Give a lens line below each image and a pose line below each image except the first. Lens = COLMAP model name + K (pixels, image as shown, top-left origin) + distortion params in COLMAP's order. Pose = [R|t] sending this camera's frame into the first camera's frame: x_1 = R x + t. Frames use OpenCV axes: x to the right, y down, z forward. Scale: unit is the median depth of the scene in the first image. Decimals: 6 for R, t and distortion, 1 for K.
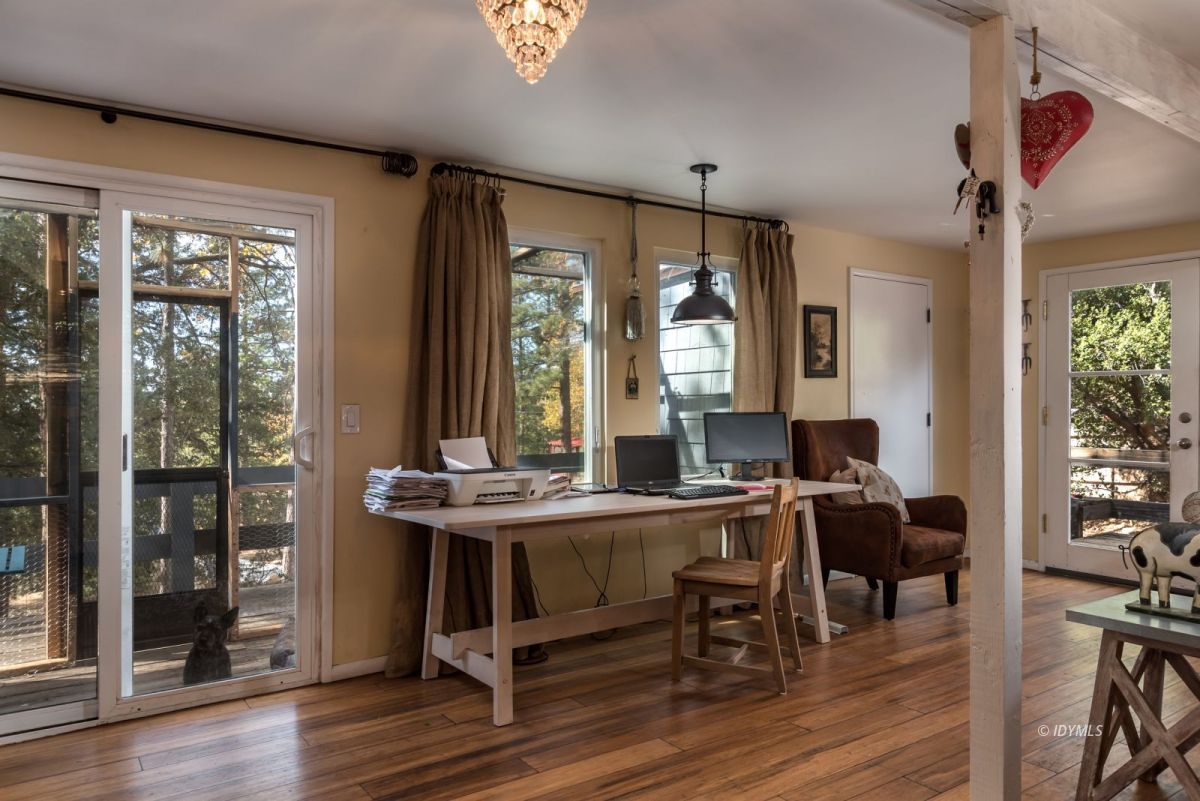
lens RADIAL K [[843.2, 0, 605.7], [0, 843.2, 407.8], [0, 0, 1]] dist [0.026264, -0.008165]
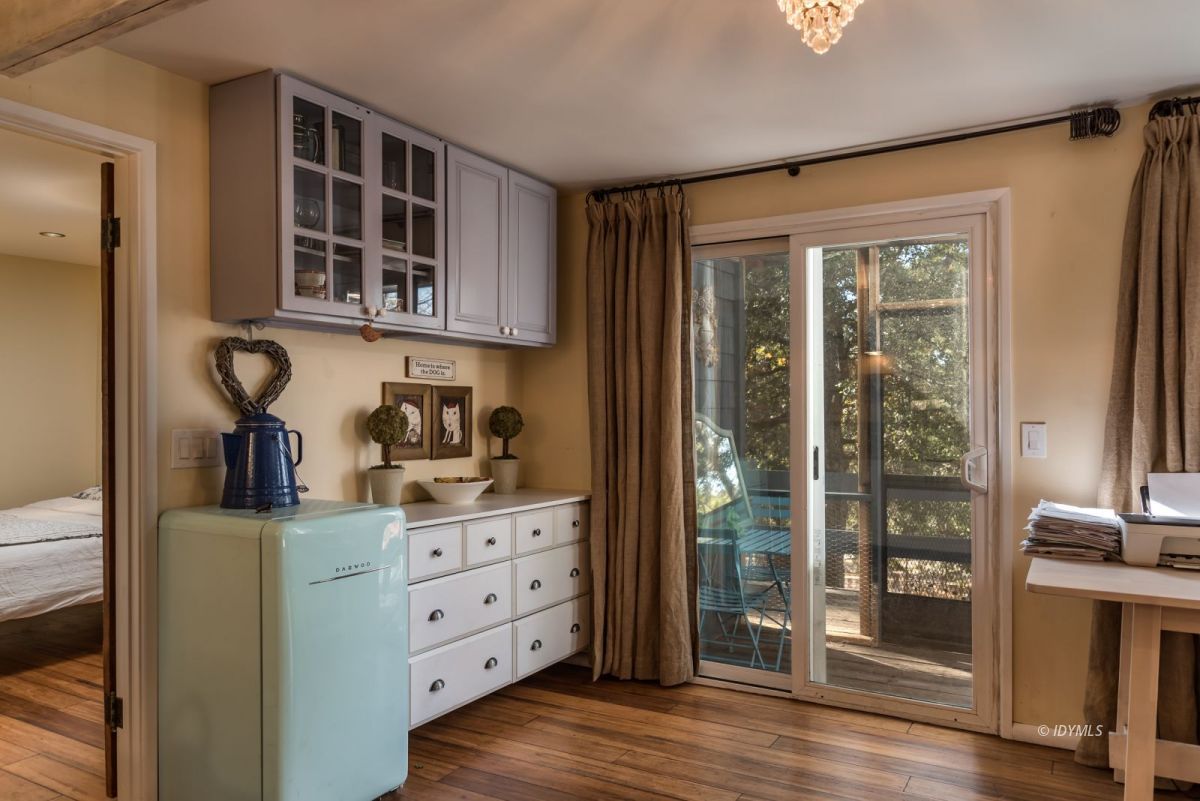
lens RADIAL K [[843.2, 0, 599.4], [0, 843.2, 404.7], [0, 0, 1]] dist [0.026264, -0.008165]
pose [[0.424003, 0.002115, -0.905658, 0.292909], [0.000391, 0.999997, 0.002518, -0.025722], [0.905661, -0.001422, 0.424001, 0.243222]]
